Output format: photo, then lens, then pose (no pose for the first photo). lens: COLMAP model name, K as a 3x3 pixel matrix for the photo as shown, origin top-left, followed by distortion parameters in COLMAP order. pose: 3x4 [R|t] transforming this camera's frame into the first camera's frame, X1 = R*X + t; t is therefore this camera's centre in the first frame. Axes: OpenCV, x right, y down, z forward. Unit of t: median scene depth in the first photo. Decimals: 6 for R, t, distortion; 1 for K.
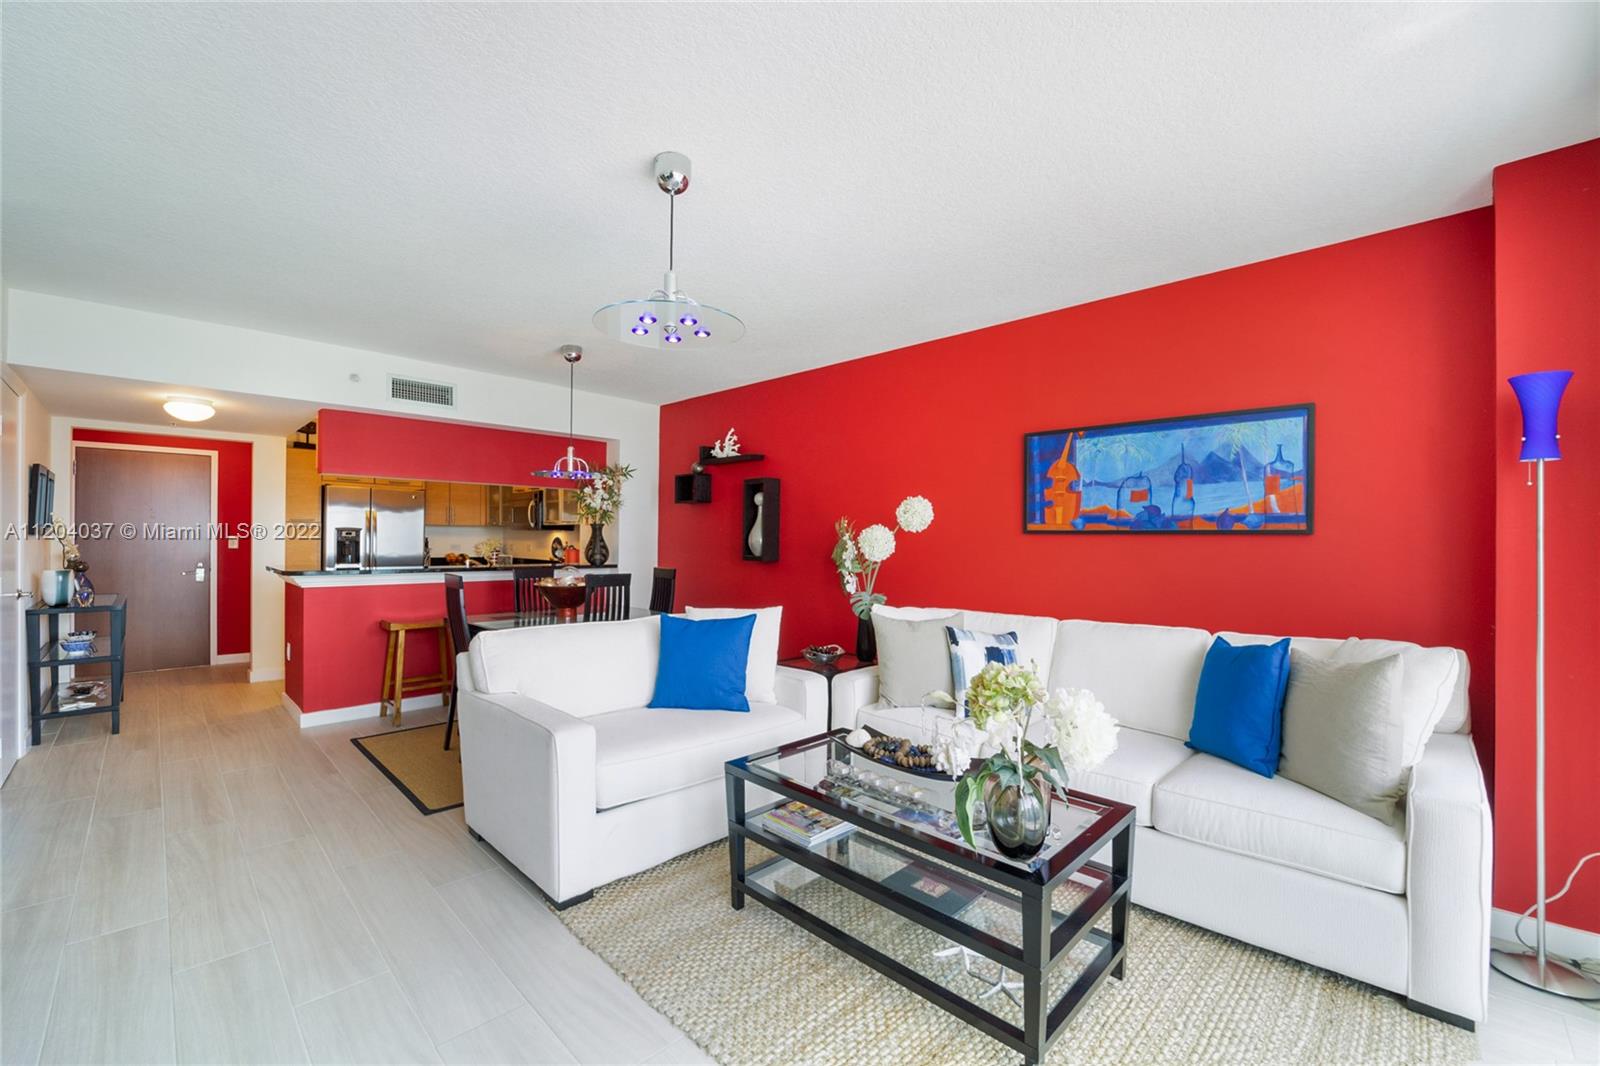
lens RADIAL K [[661.5, 0, 789.0], [0, 661.5, 536.1], [0, 0, 1]] dist [-0.023651, 0.000124]
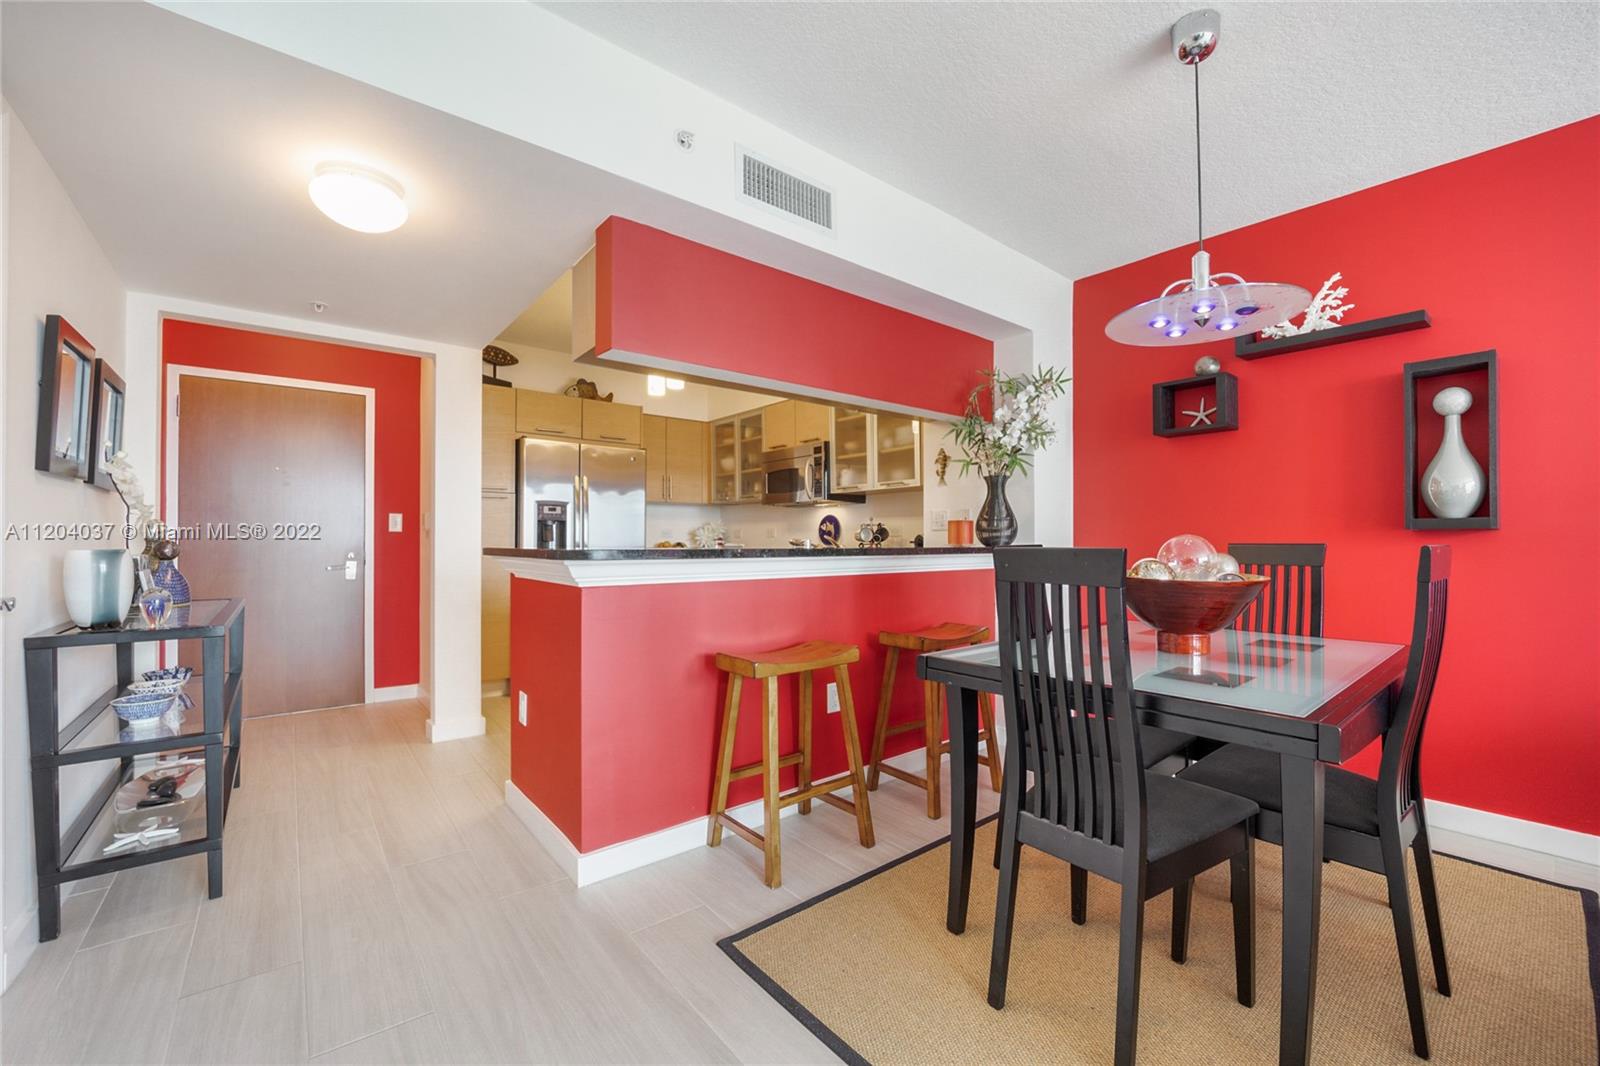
lens RADIAL K [[662.3, 0, 795.0], [0, 662.3, 529.7], [0, 0, 1]] dist [-0.020465, -0.000198]
pose [[0.993271, -0.011915, -0.115202, -0.544783], [0.010383, 0.999850, -0.013887, 0.046567], [0.115351, 0.012597, 0.993245, 0.551714]]
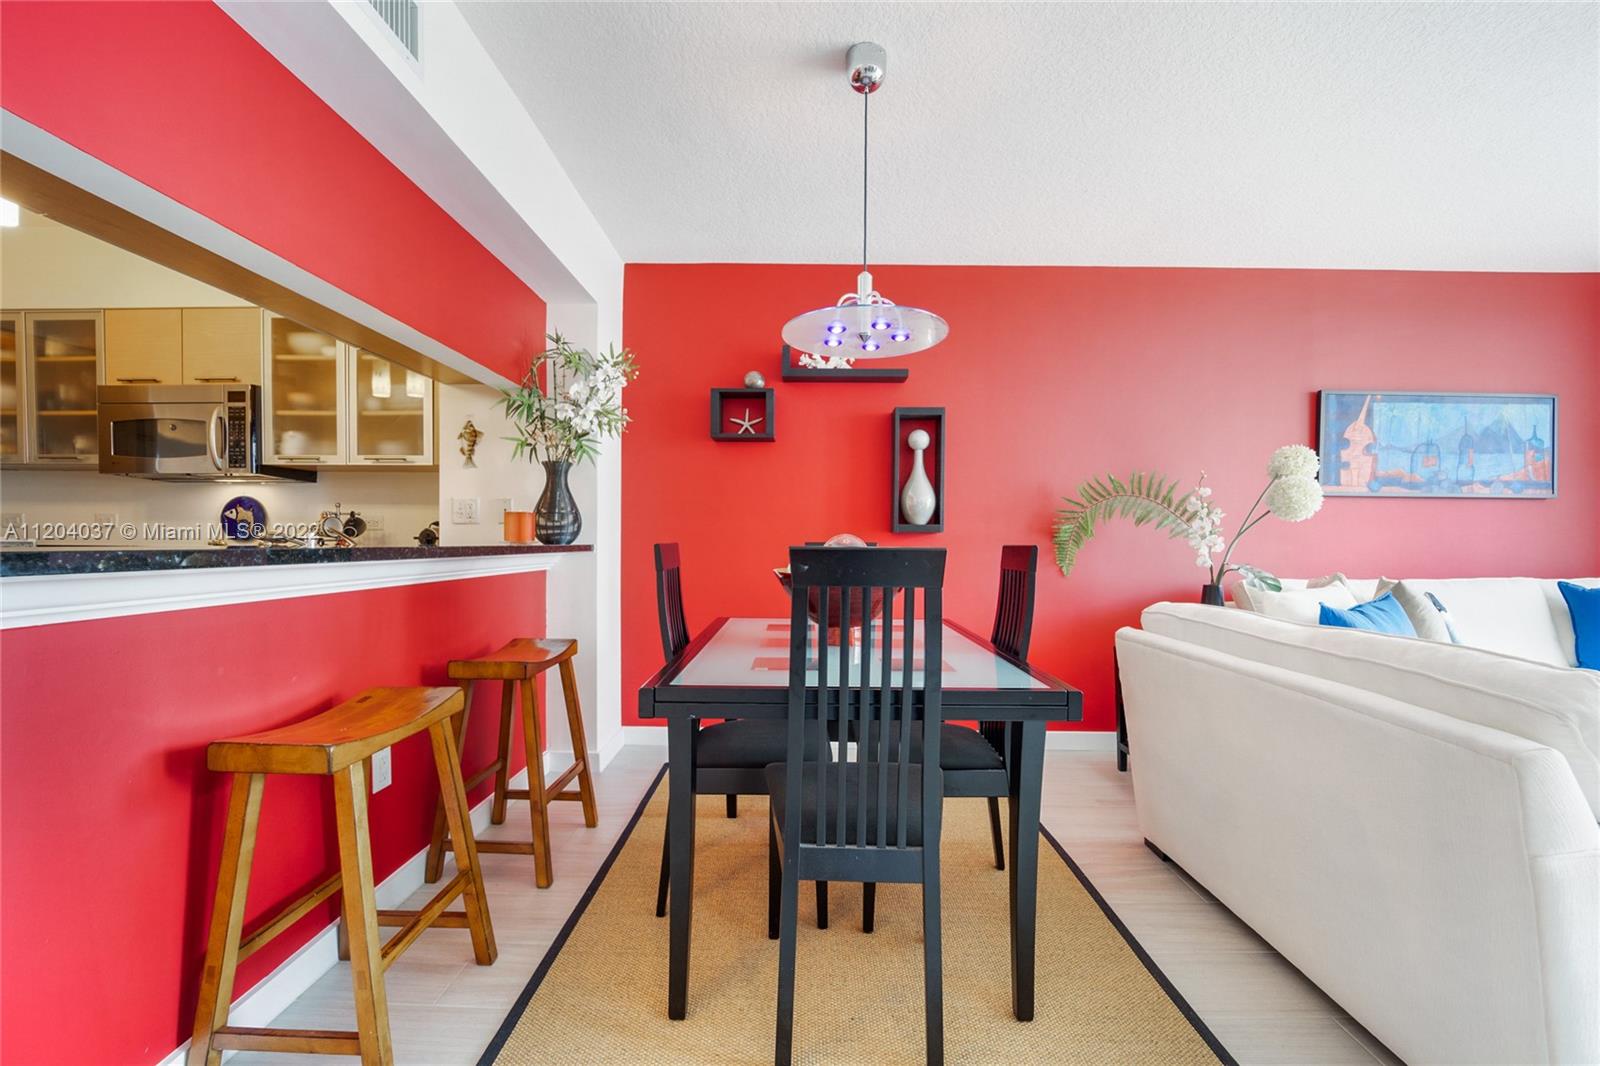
lens RADIAL K [[660.6, 0, 821.1], [0, 660.6, 545.6], [0, 0, 1]] dist [-0.021221, 0.000195]
pose [[0.709691, -0.008757, 0.704459, -0.678973], [-0.004993, 0.999835, 0.017459, 0.046433], [-0.704495, -0.015908, 0.709530, 0.692422]]
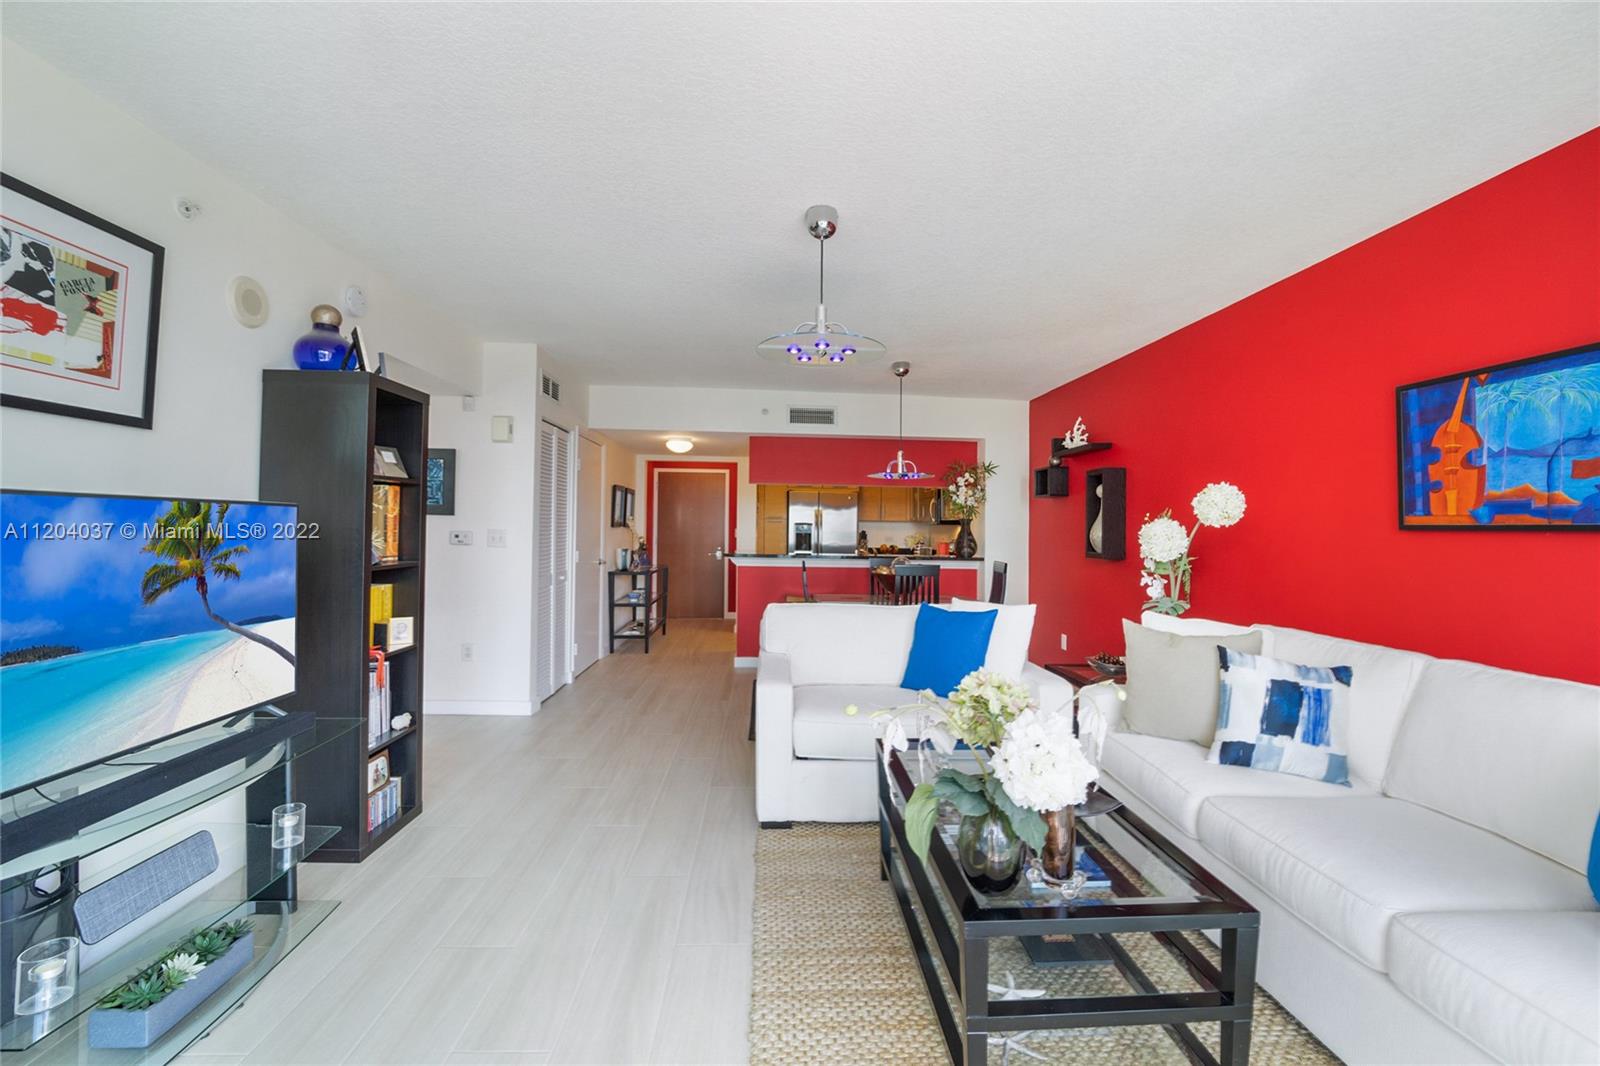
lens RADIAL K [[644.1, 0, 795.4], [0, 644.1, 512.6], [0, 0, 1]] dist [-0.019756, -0.000073]
pose [[0.743340, -0.011851, -0.668809, 0.272942], [-0.007023, 0.999650, -0.025519, -0.000404], [0.668877, 0.023666, 0.742996, 0.061076]]
